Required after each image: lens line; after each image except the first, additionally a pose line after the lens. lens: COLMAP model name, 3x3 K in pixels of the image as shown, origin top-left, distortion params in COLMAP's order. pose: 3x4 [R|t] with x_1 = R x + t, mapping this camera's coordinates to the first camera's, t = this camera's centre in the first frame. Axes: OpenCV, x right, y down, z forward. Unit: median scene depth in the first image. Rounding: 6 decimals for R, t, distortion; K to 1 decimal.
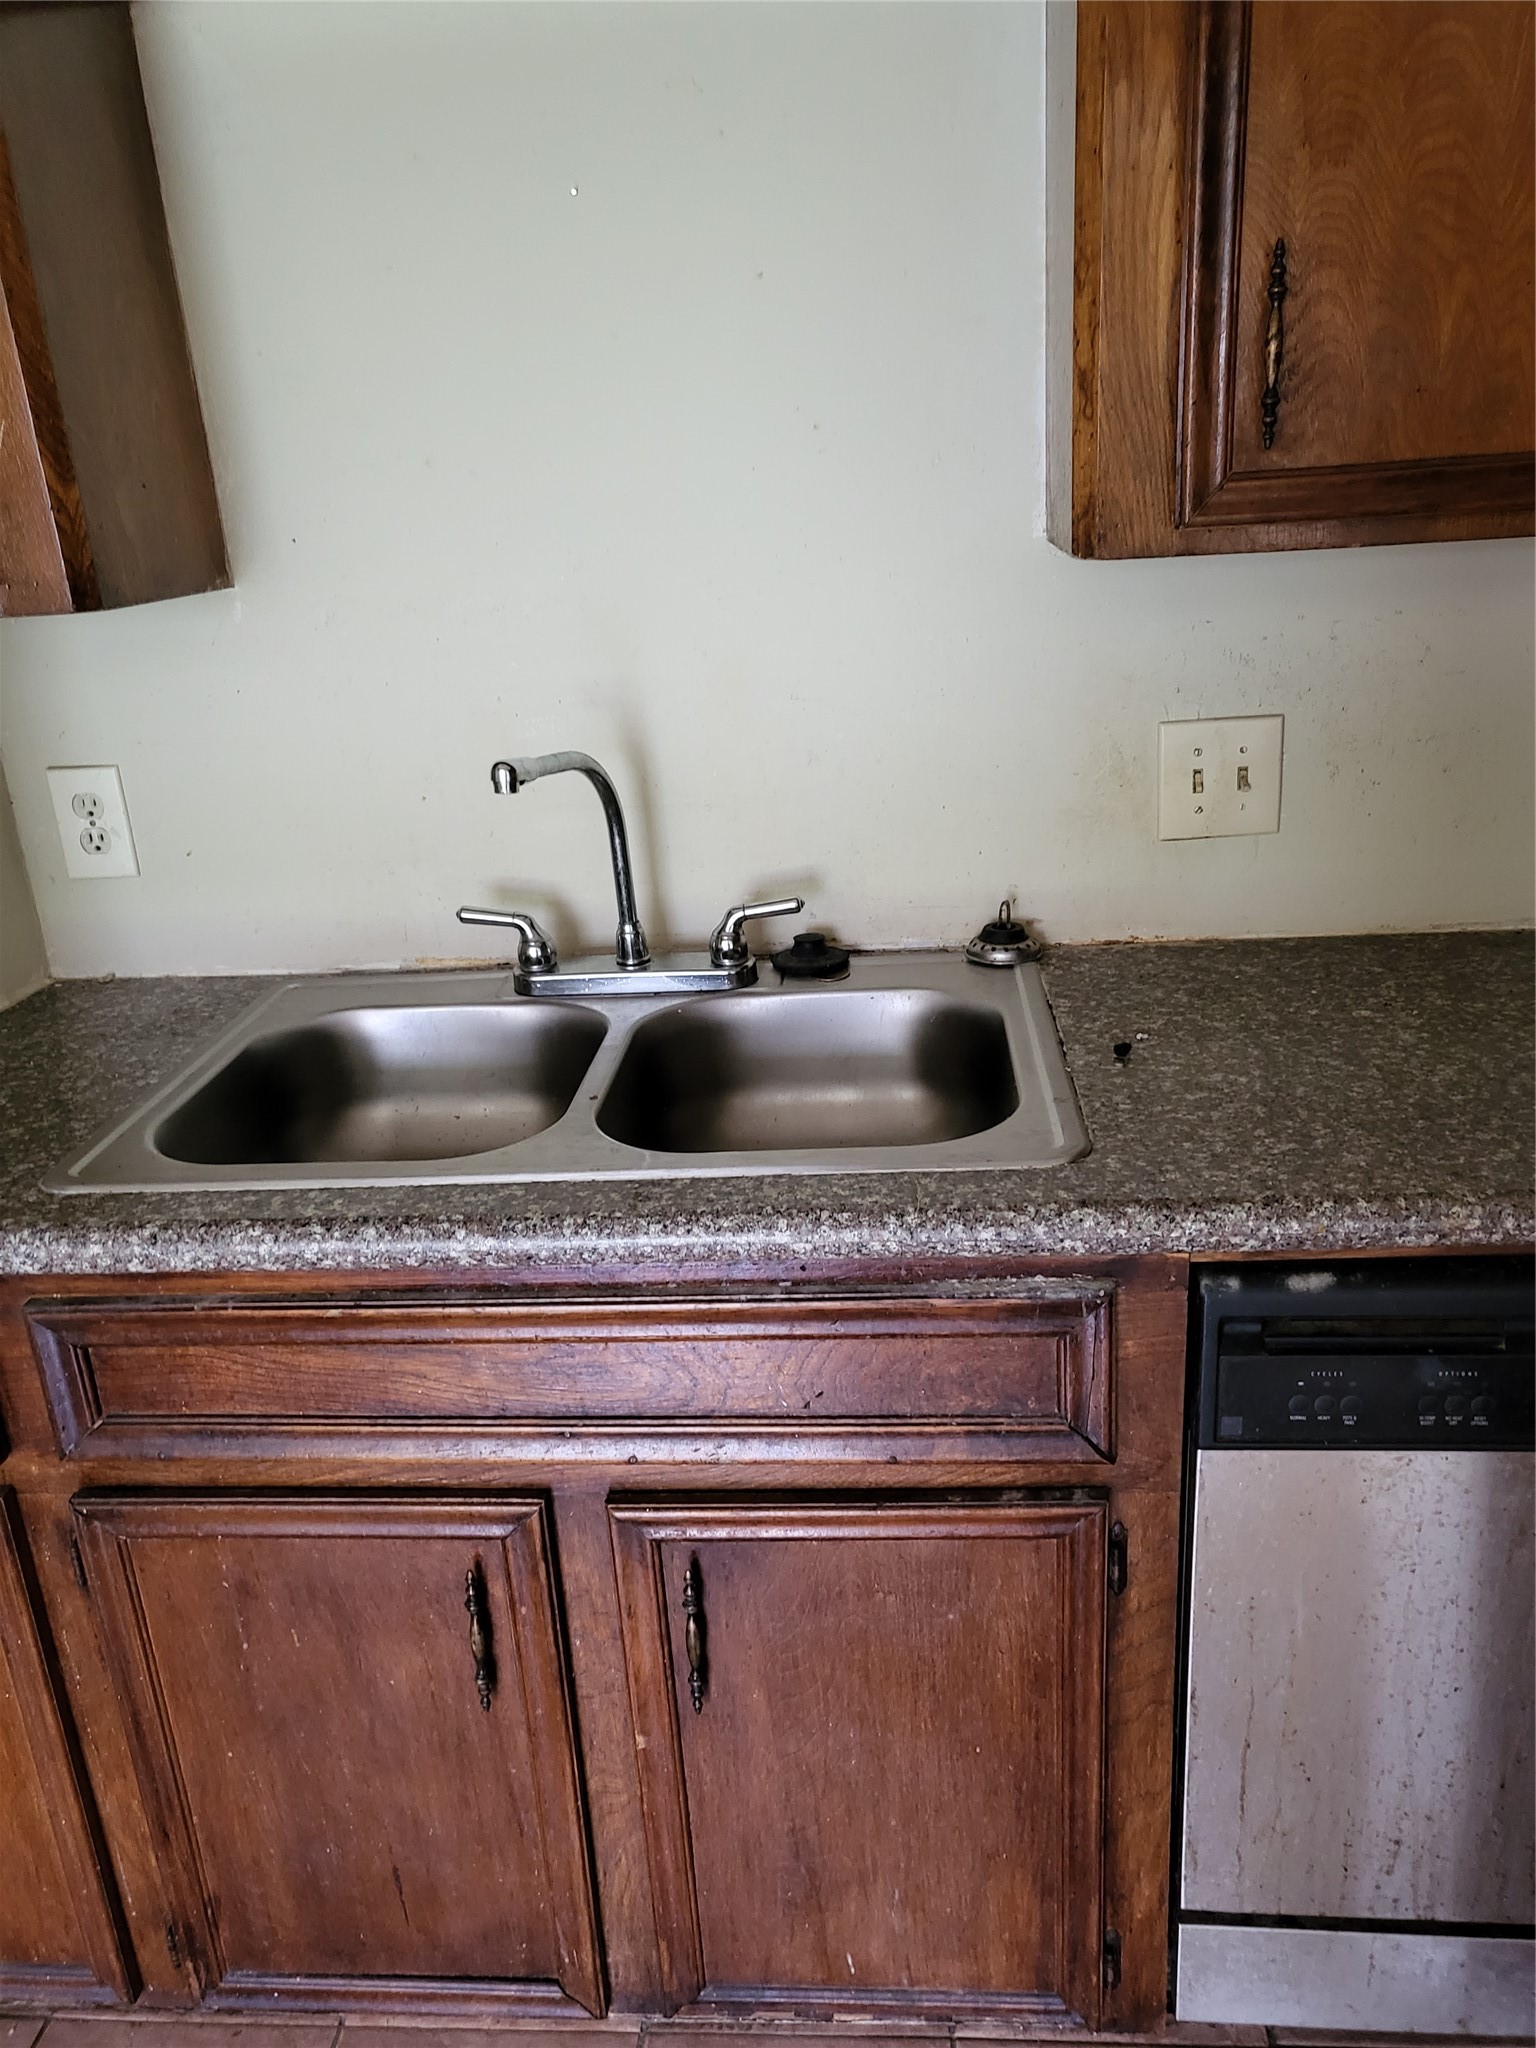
lens RADIAL K [[1576.9, 0, 774.8], [0, 1576.9, 1051.3], [0, 0, 1]] dist [-0.002038, 0.008215]
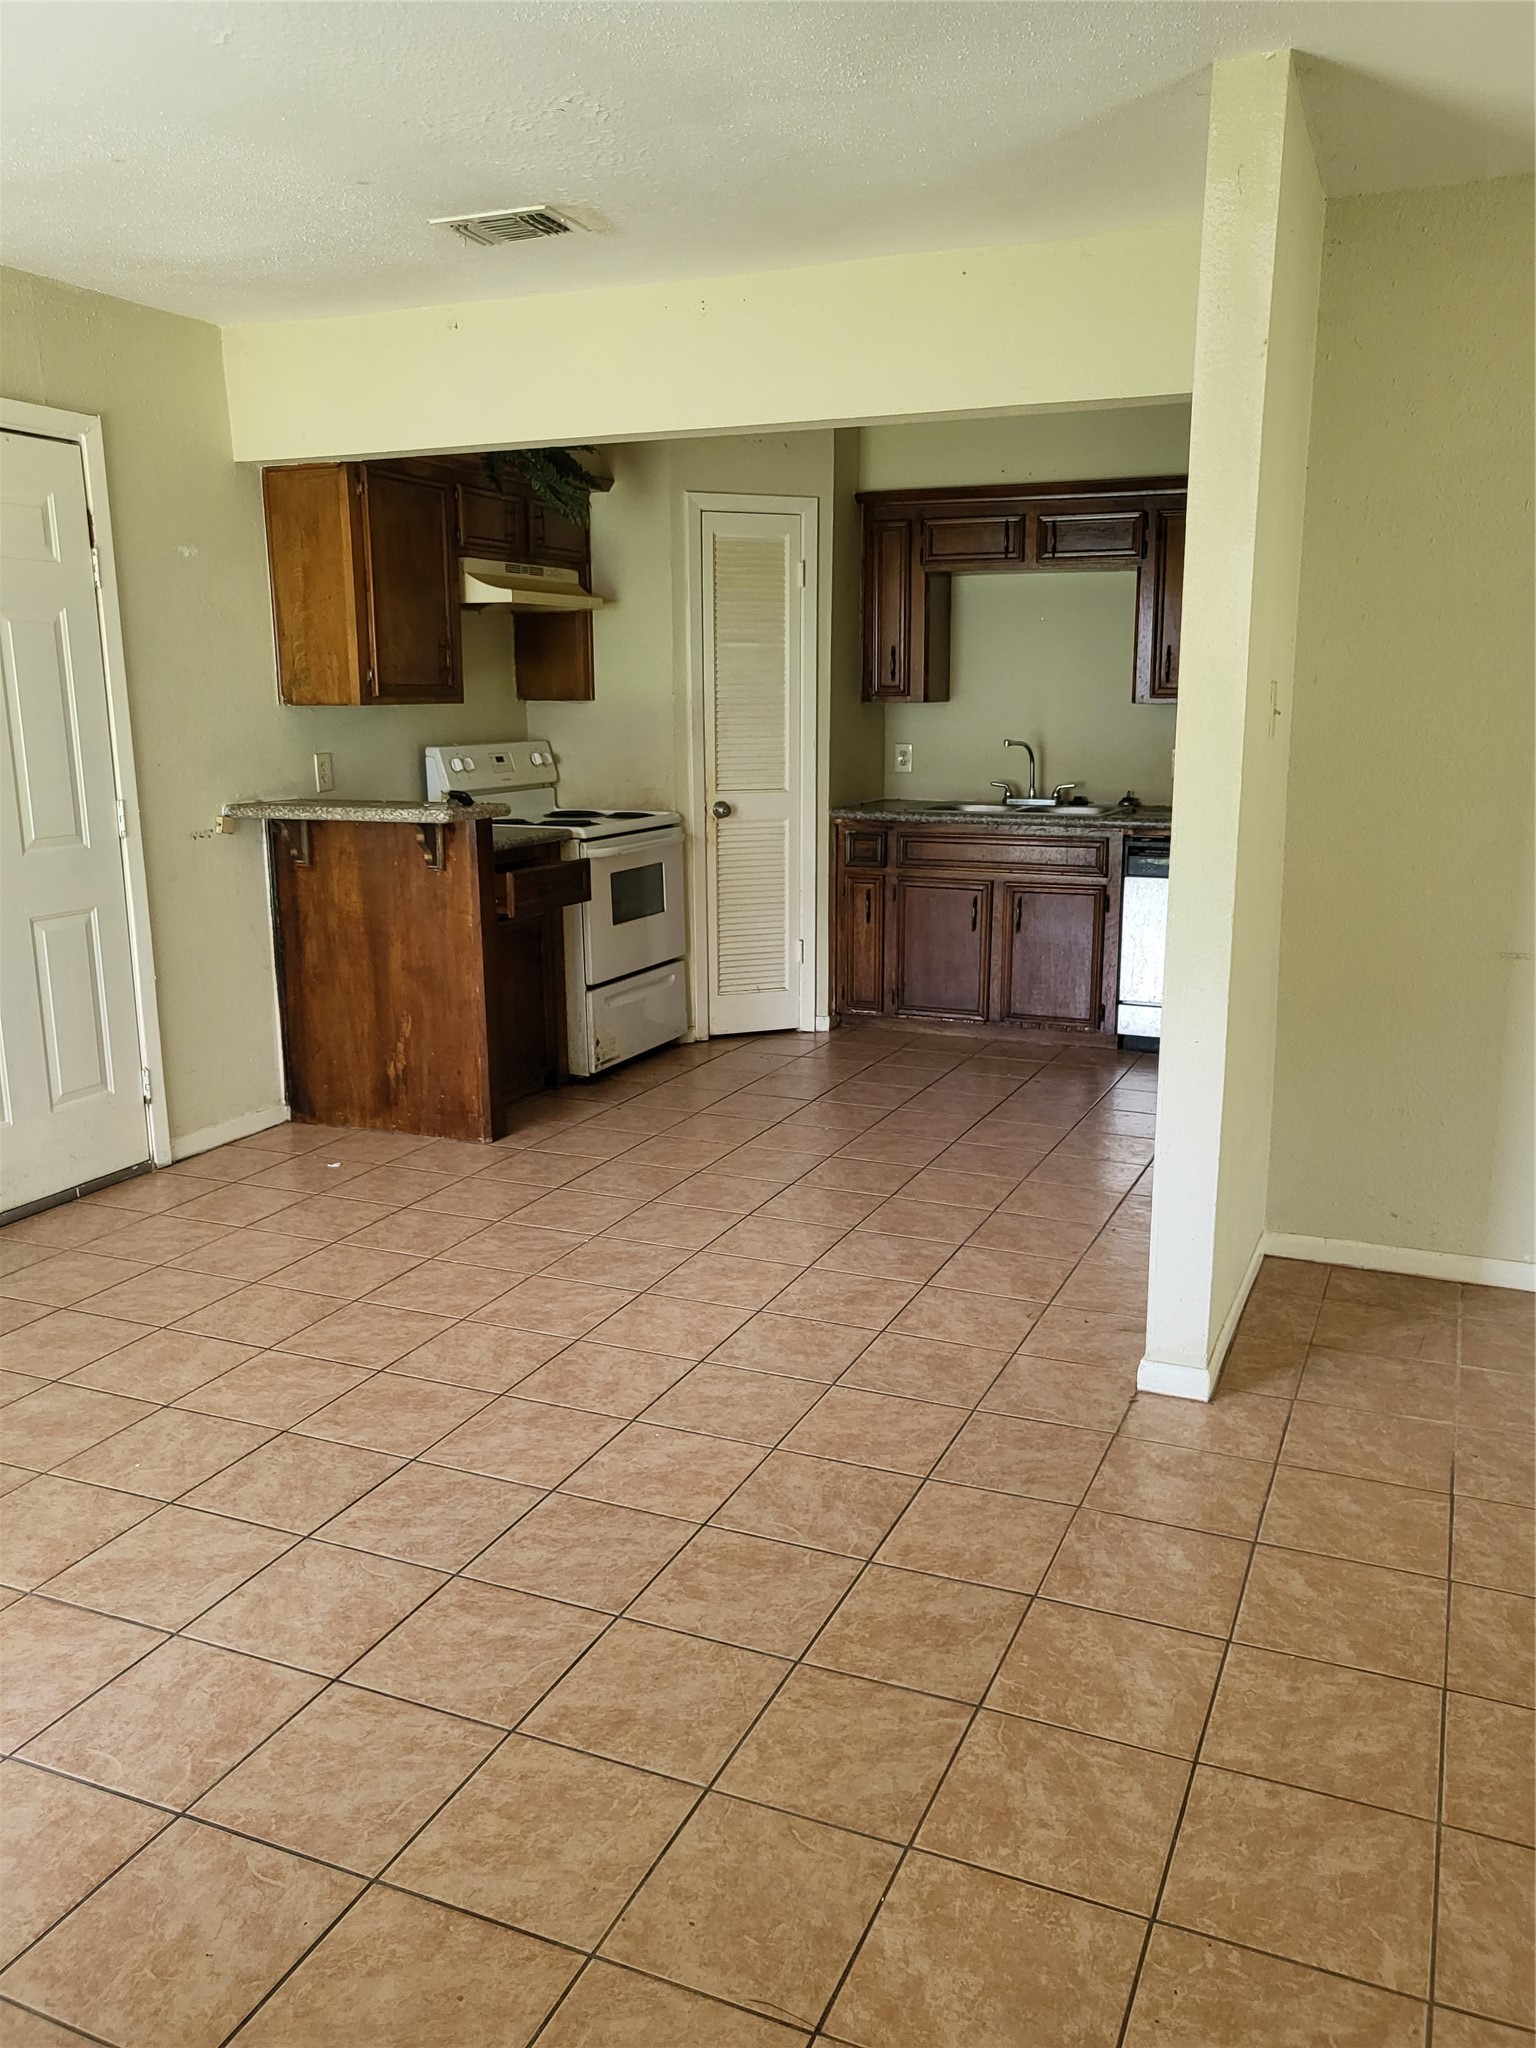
lens RADIAL K [[1576.9, 0, 774.8], [0, 1576.9, 1051.3], [0, 0, 1]] dist [-0.002038, 0.008215]
pose [[0.940174, 0.127305, -0.316016, 0.858676], [-0.161980, 0.983049, -0.085886, 1.370879], [0.299726, 0.131936, 0.944858, -3.868102]]
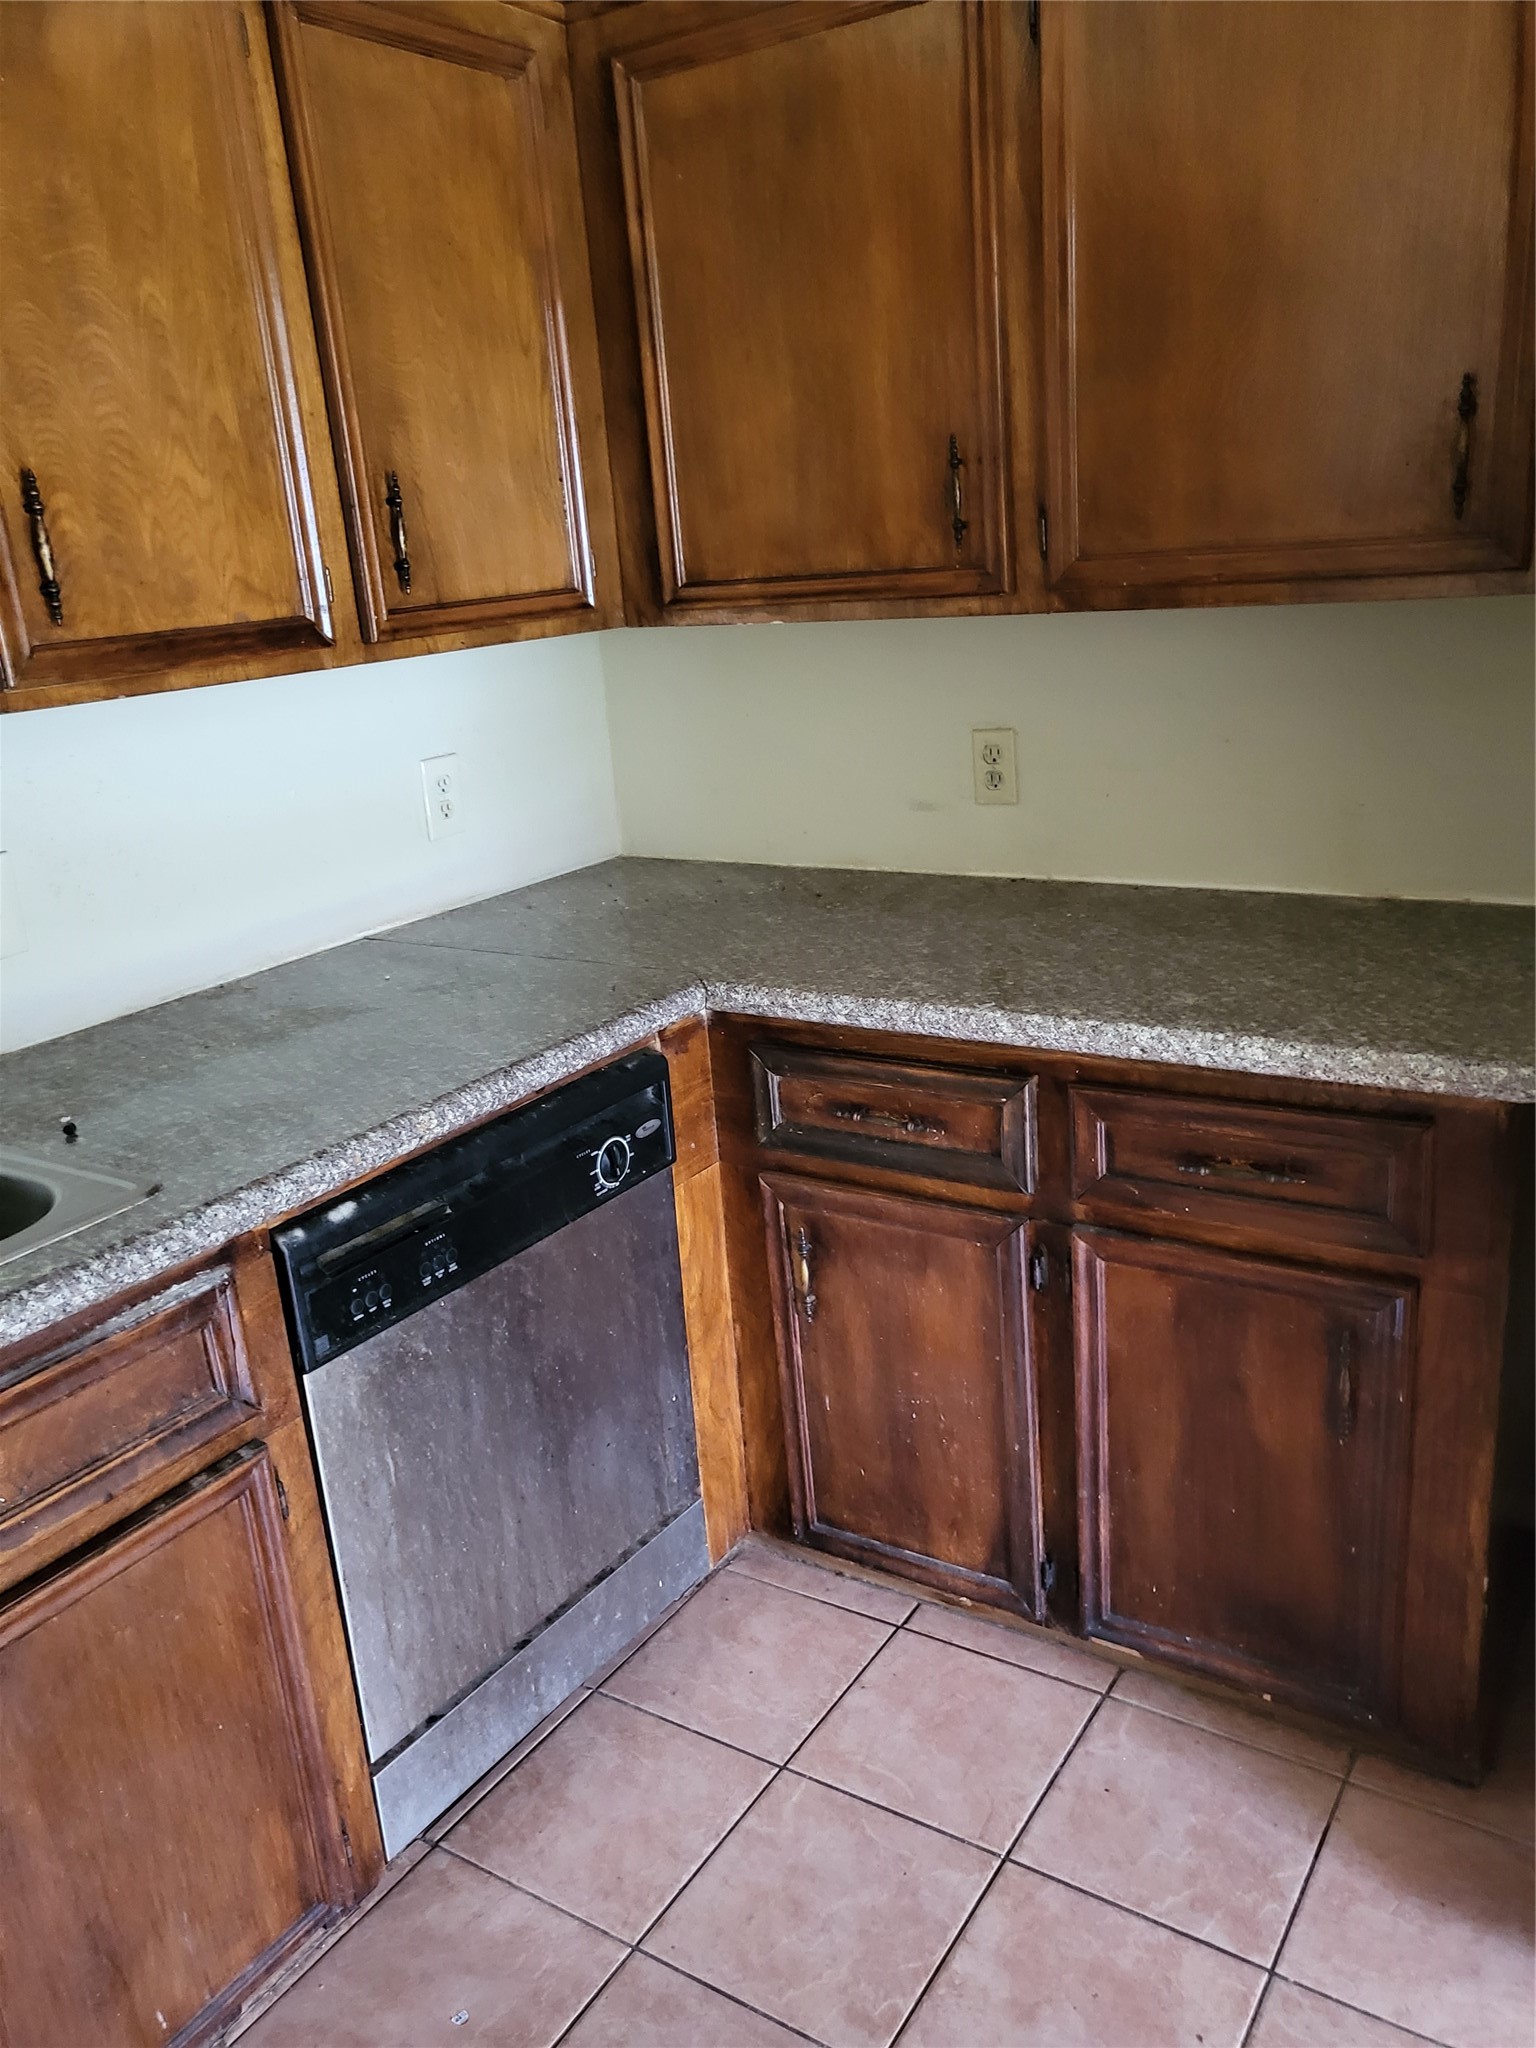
lens RADIAL K [[1576.9, 0, 774.8], [0, 1576.9, 1051.3], [0, 0, 1]] dist [-0.002038, 0.008215]
pose [[0.482168, -0.250955, 0.839367, -0.562070], [0.340629, 0.936411, 0.084297, 0.027742], [-0.807147, 0.245267, 0.536989, -0.065578]]
